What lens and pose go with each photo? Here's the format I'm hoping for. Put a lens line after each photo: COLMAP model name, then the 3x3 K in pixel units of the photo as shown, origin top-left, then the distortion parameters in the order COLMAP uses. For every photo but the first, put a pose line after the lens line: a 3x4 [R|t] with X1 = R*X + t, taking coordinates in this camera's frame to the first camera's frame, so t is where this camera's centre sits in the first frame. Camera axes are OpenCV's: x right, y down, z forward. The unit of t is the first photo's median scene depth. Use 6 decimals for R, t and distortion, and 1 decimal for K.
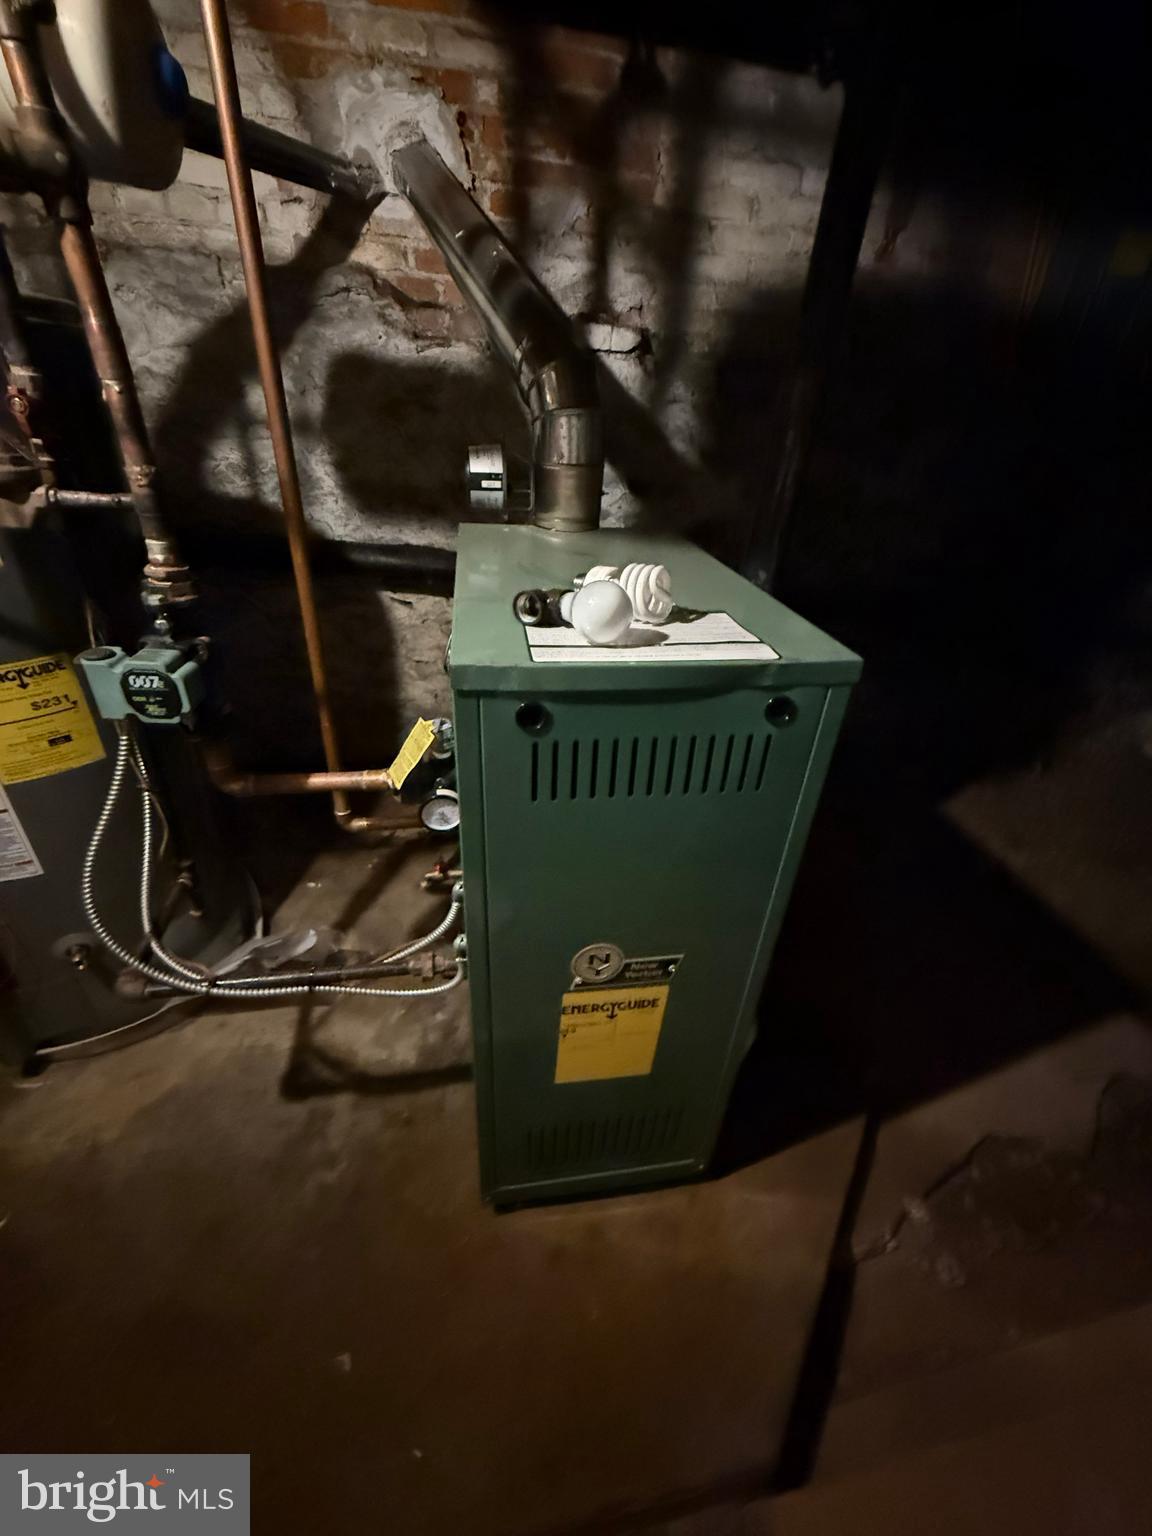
lens RADIAL K [[617.5, 0, 577.4], [0, 617.5, 771.1], [0, 0, 1]] dist [-0.002973, 0.000208]
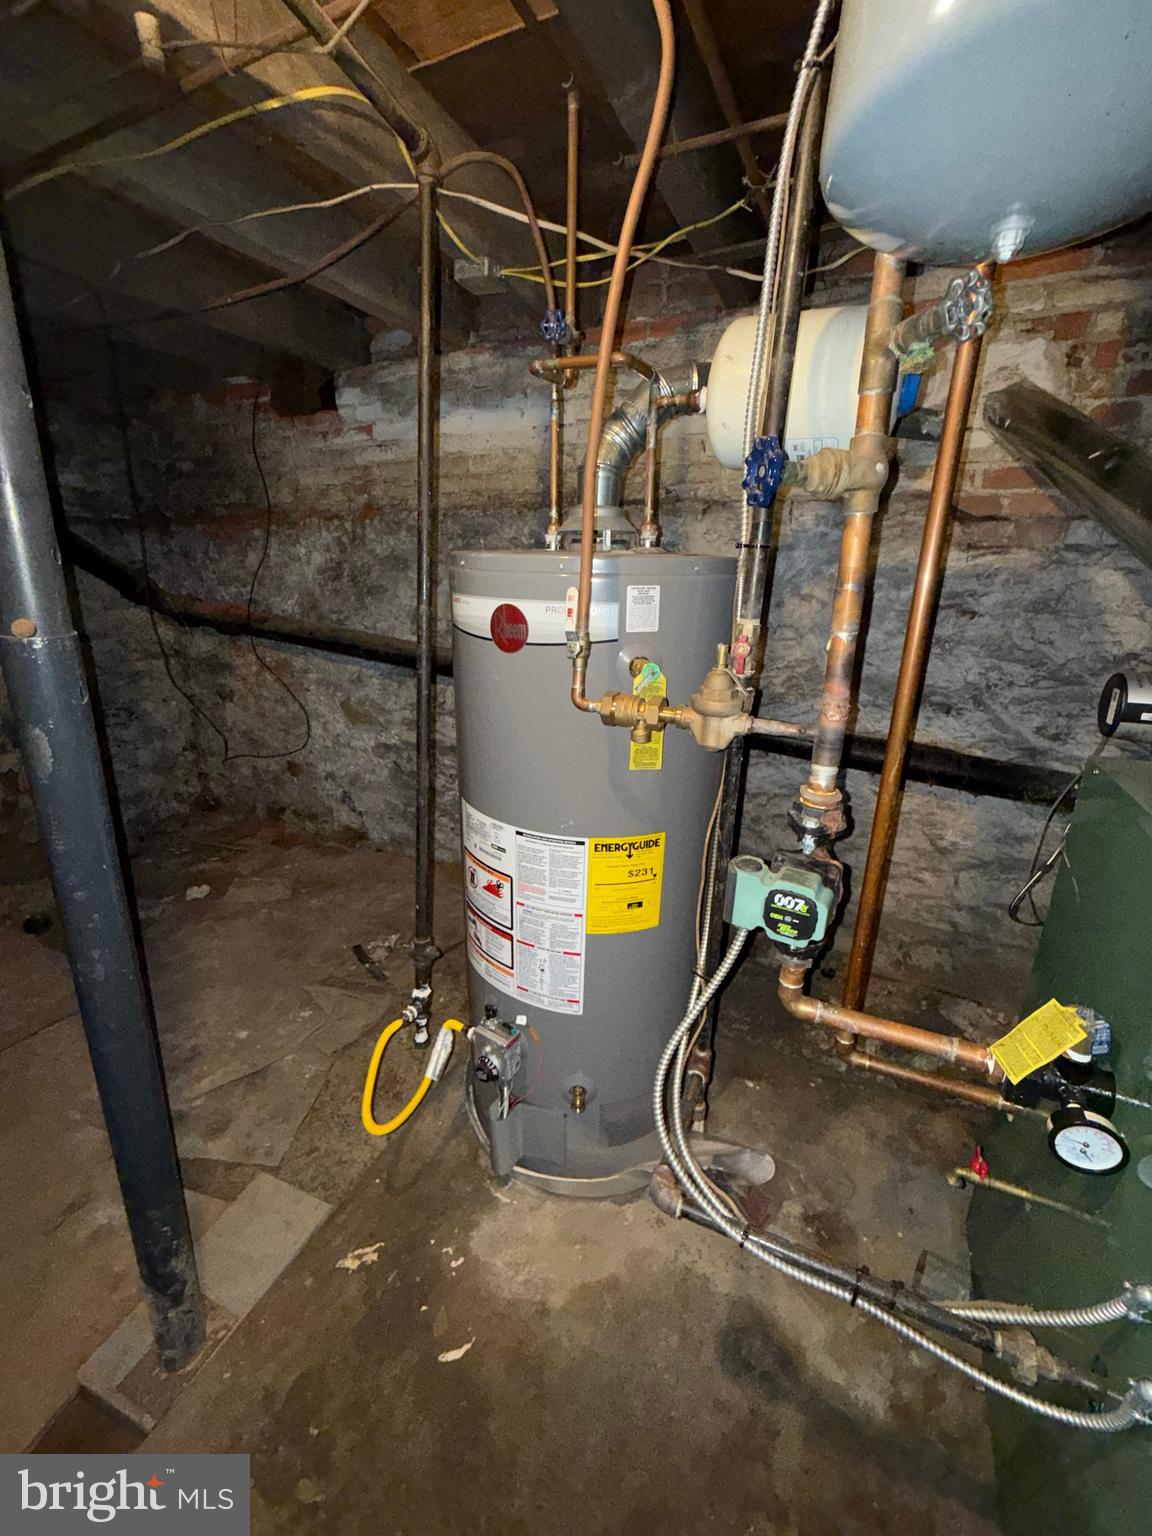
lens RADIAL K [[617.5, 0, 568.9], [0, 617.5, 765.4], [0, 0, 1]] dist [-0.002973, 0.000208]
pose [[0.815446, 0.125452, -0.565074, -0.304112], [-0.265709, 0.948426, -0.172879, -0.058565], [0.514243, 0.291118, 0.806724, -0.034615]]
